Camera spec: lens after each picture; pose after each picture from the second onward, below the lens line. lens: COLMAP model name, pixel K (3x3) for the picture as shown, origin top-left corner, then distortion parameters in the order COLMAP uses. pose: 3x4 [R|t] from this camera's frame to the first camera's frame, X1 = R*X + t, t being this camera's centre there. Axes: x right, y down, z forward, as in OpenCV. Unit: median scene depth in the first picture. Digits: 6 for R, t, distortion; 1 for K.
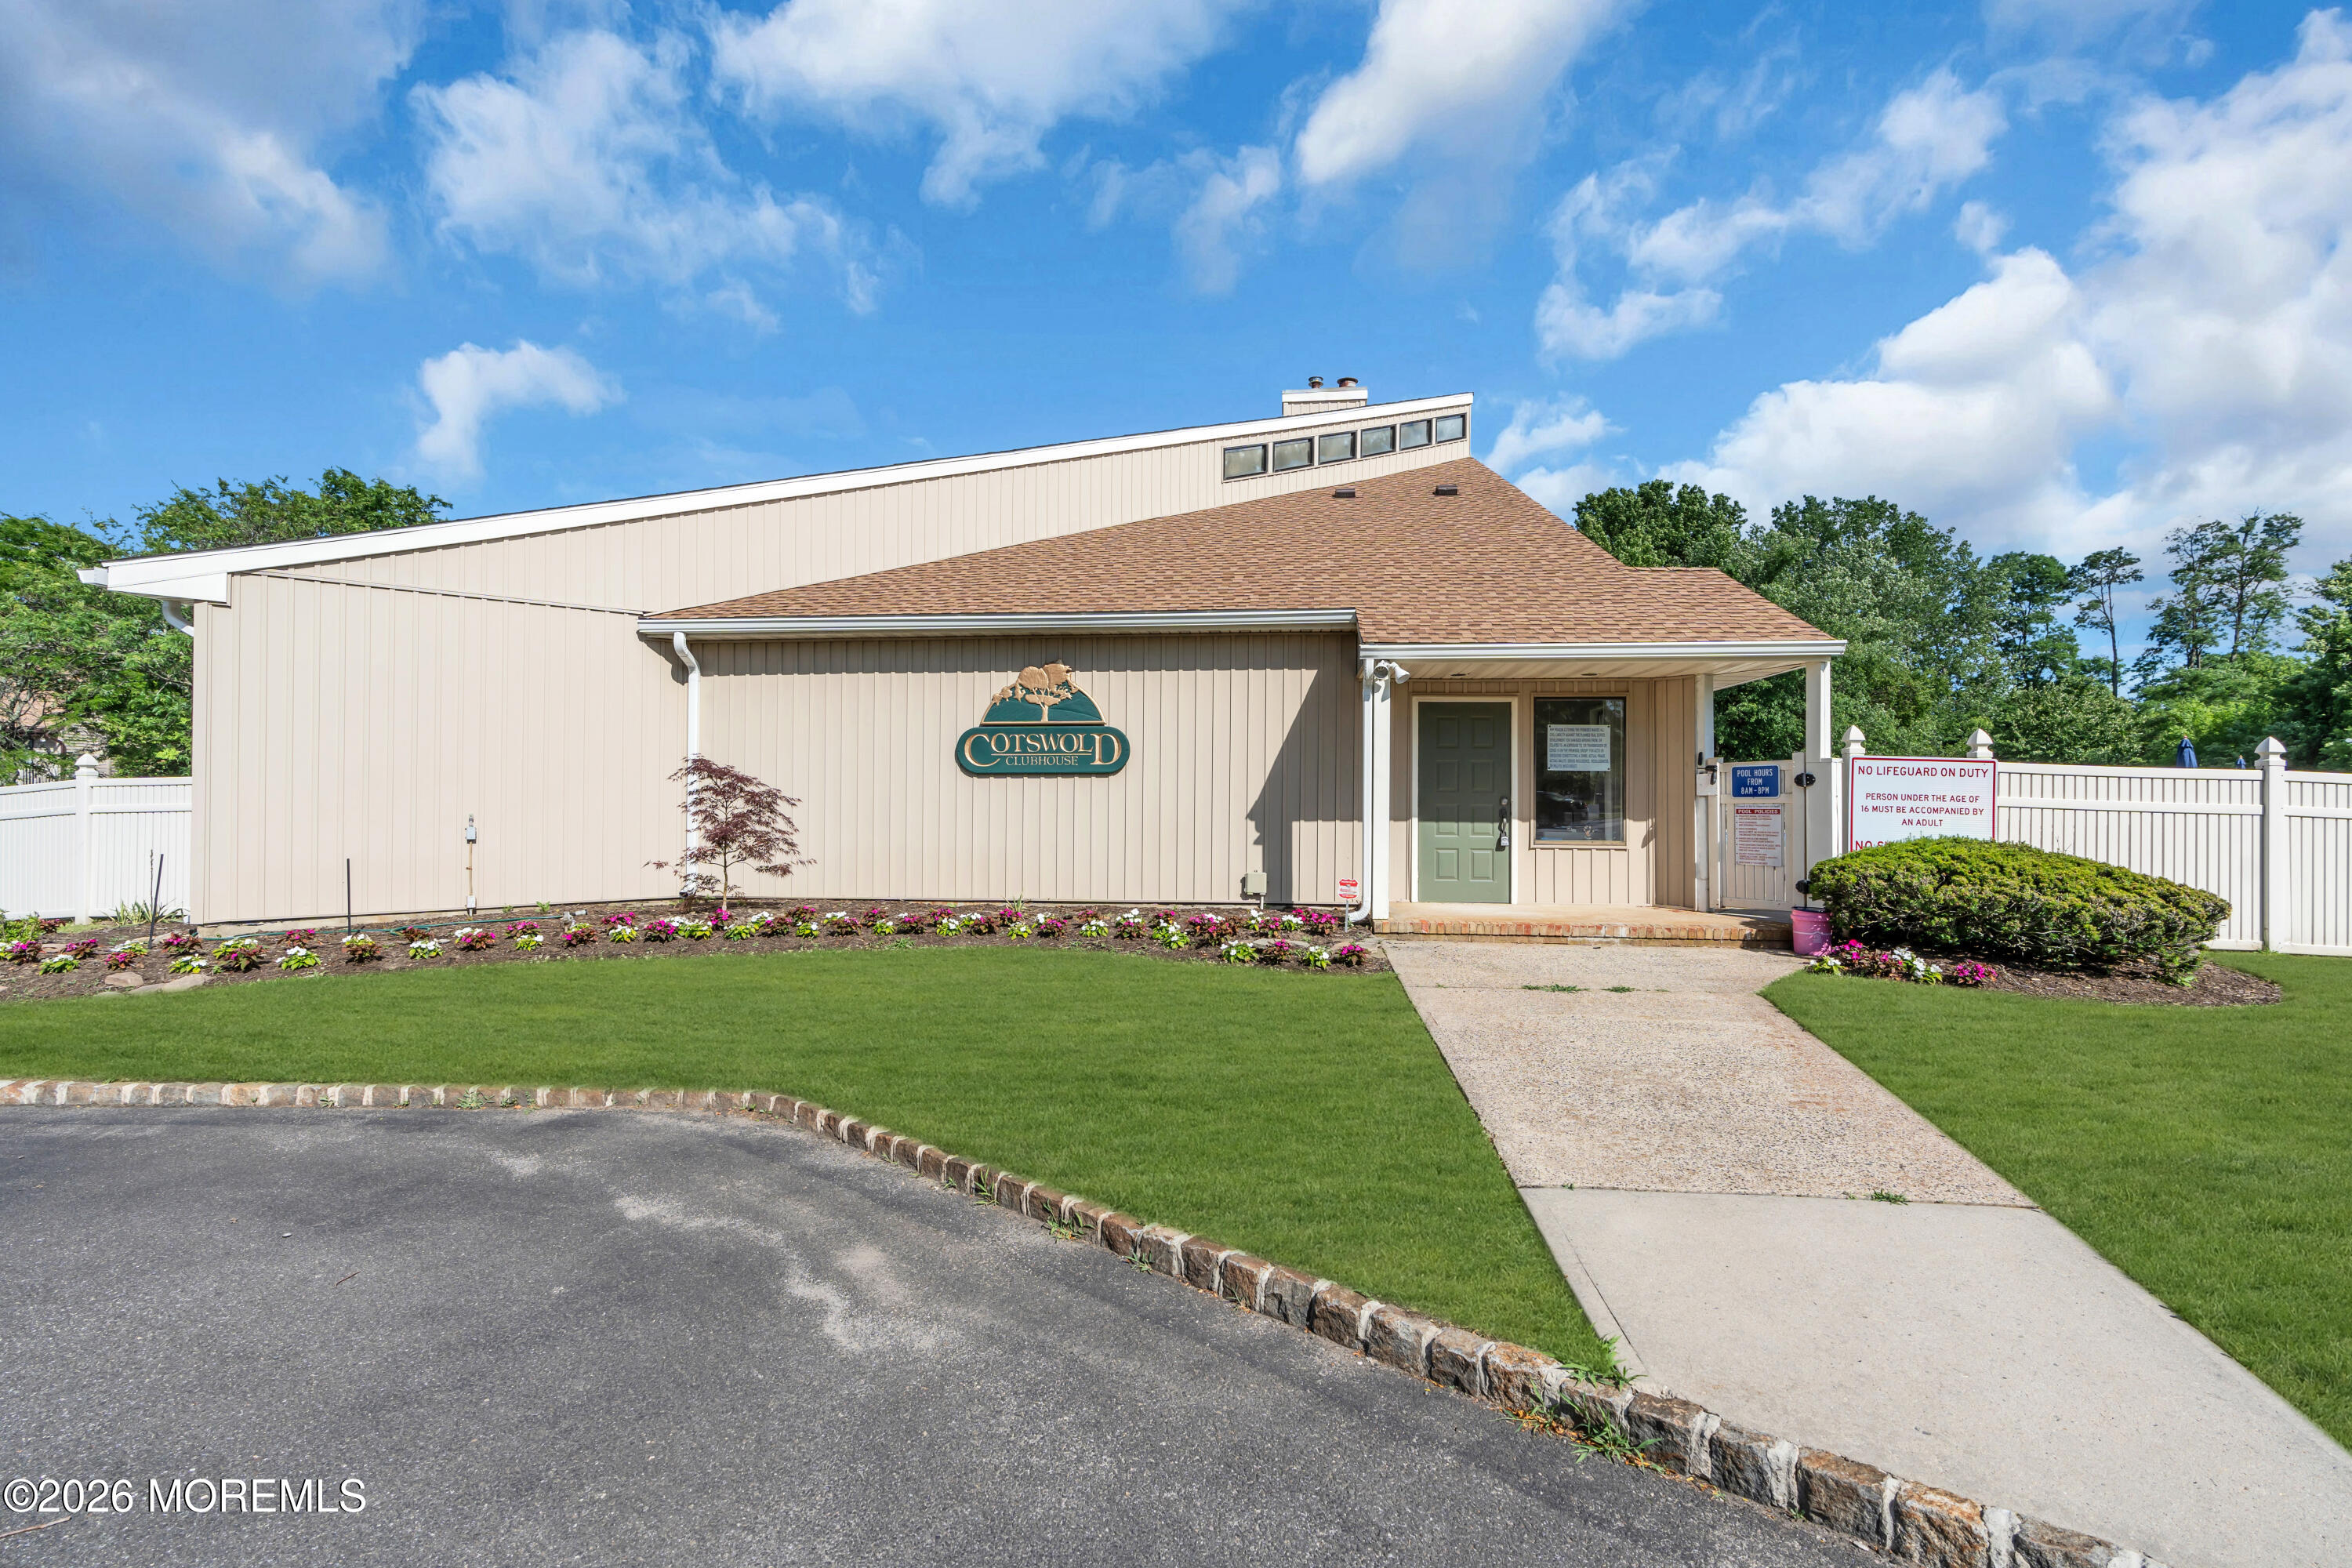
lens RADIAL K [[1070.5, 0, 1199.2], [0, 1070.5, 788.3], [0, 0, 1]] dist [0.004144, -0.000322]
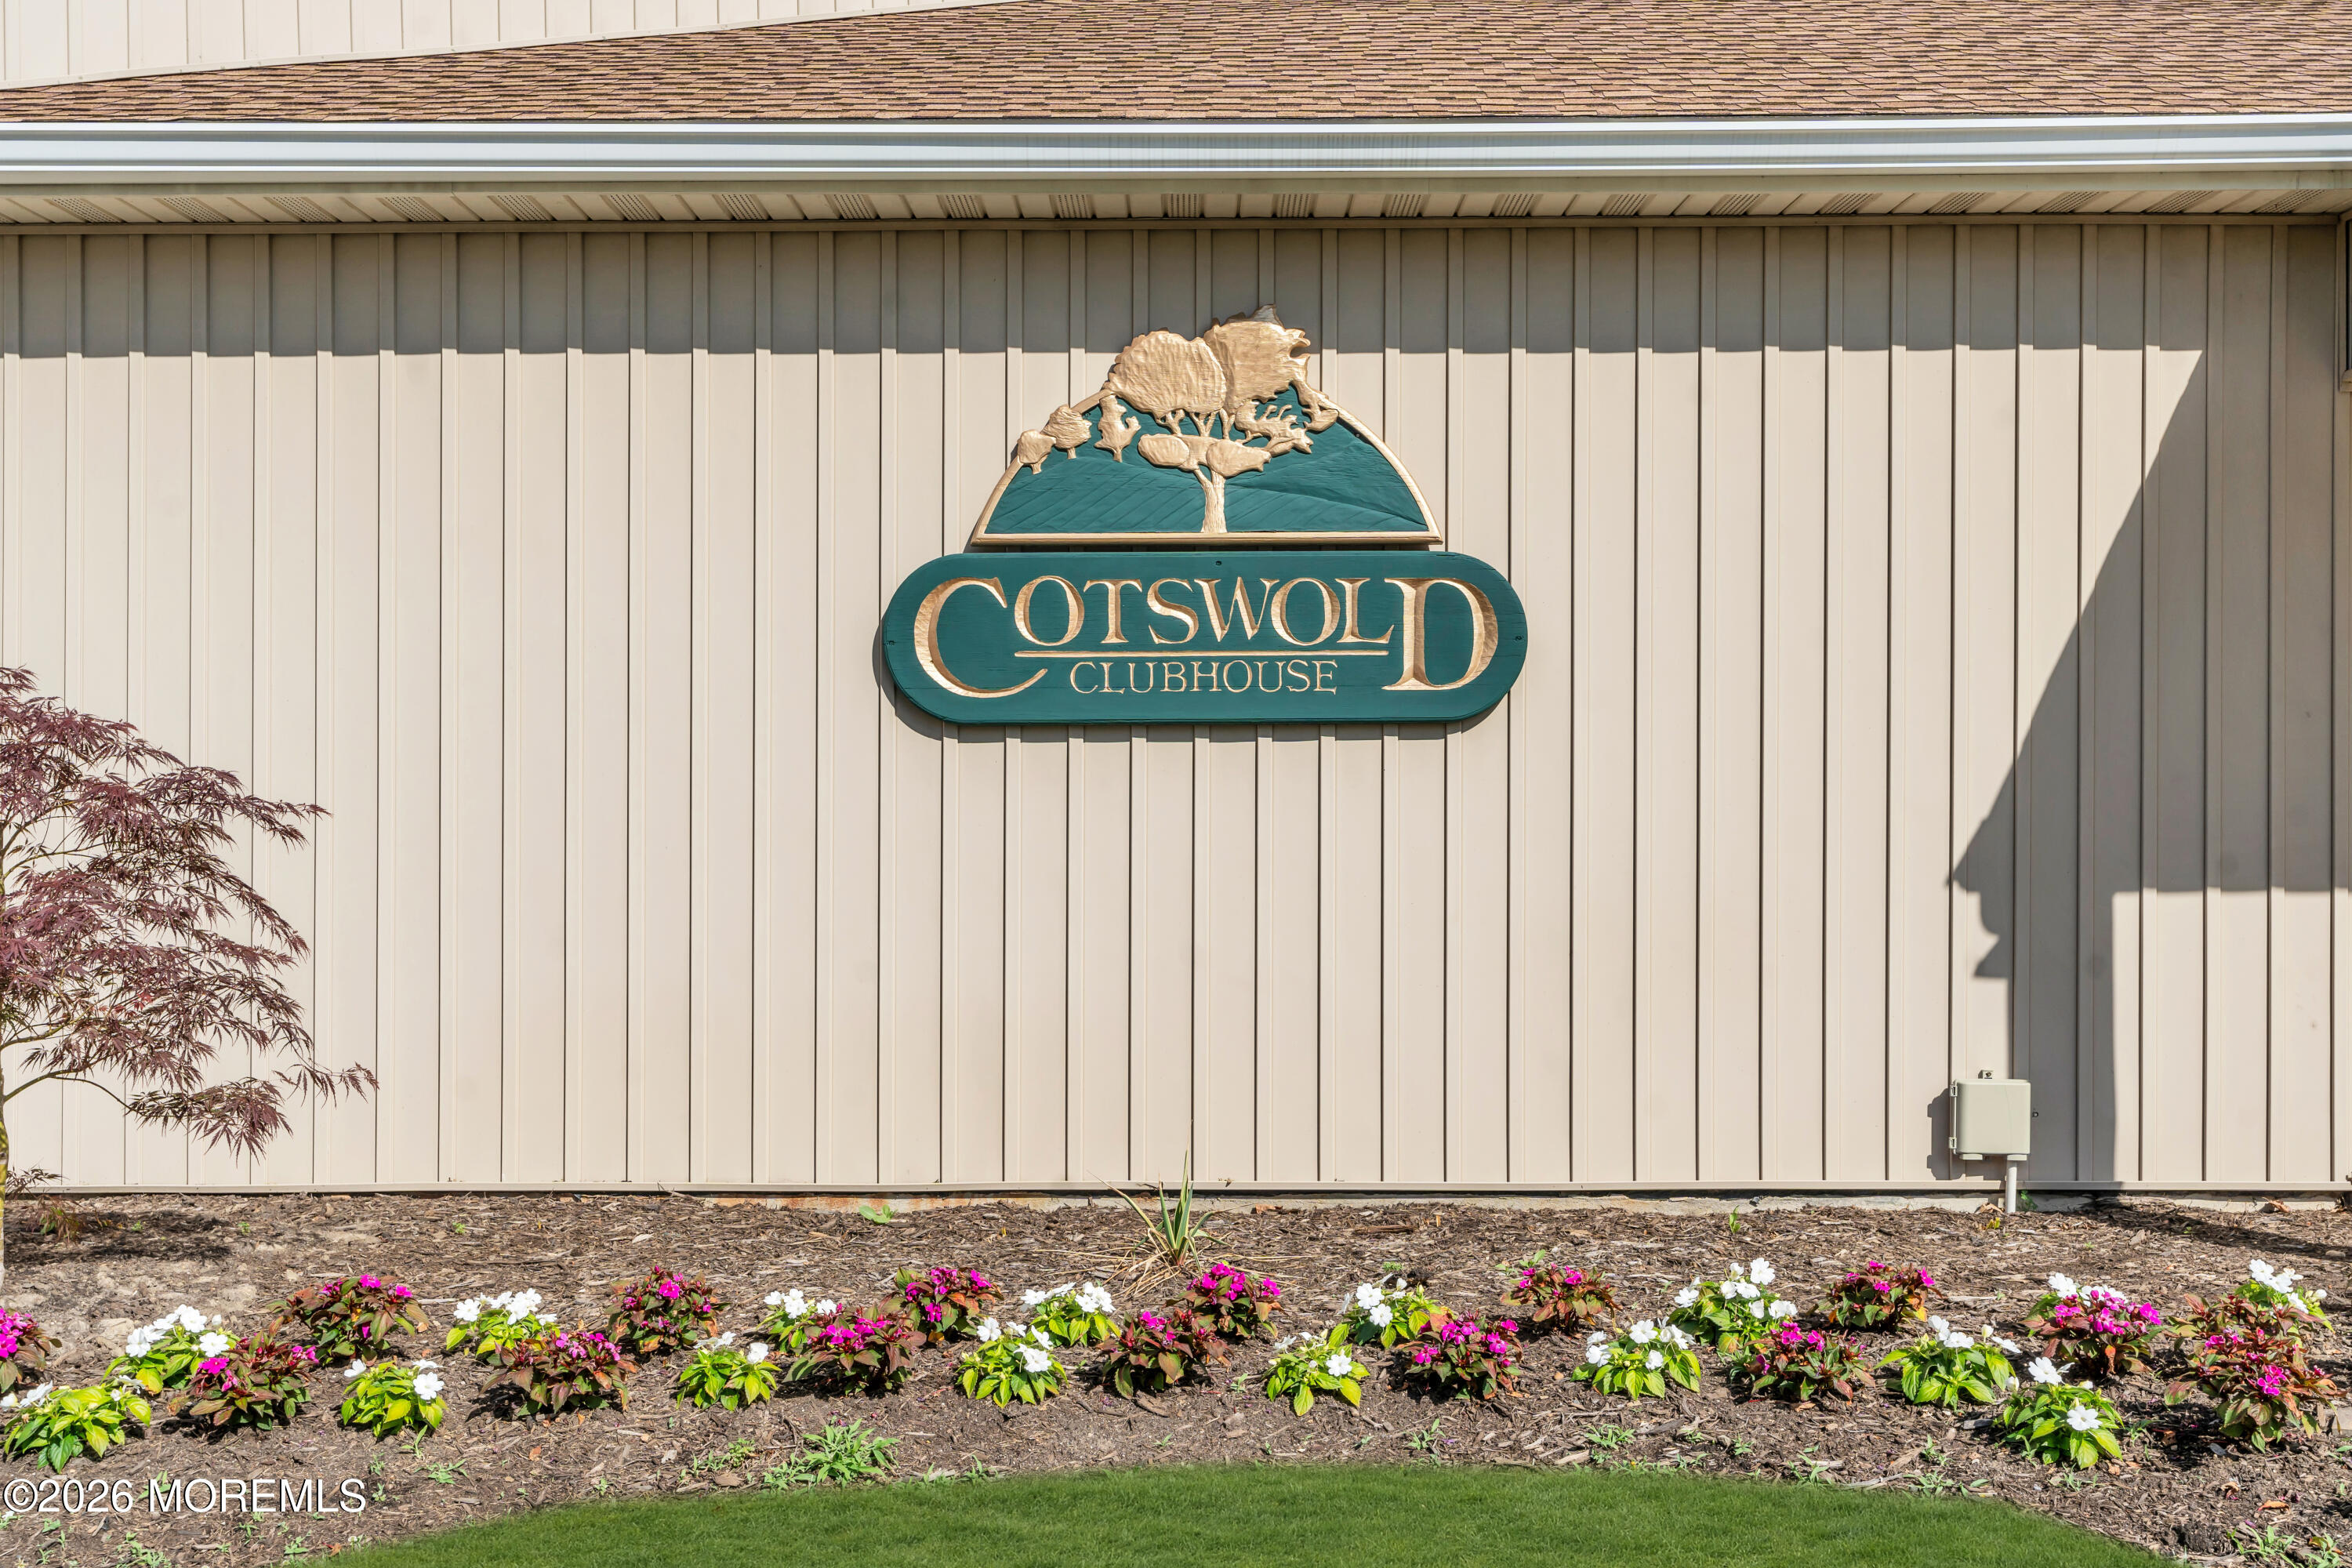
lens RADIAL K [[2239.5, 0, 1182.7], [0, 2239.5, 802.9], [0, 0, 1]] dist [0.003229, 0.000000]
pose [[0.995740, -0.003751, 0.092133, -0.205506], [0.005249, 0.999858, -0.016020, 0.015166], [-0.092060, 0.016436, 0.995618, 0.437246]]
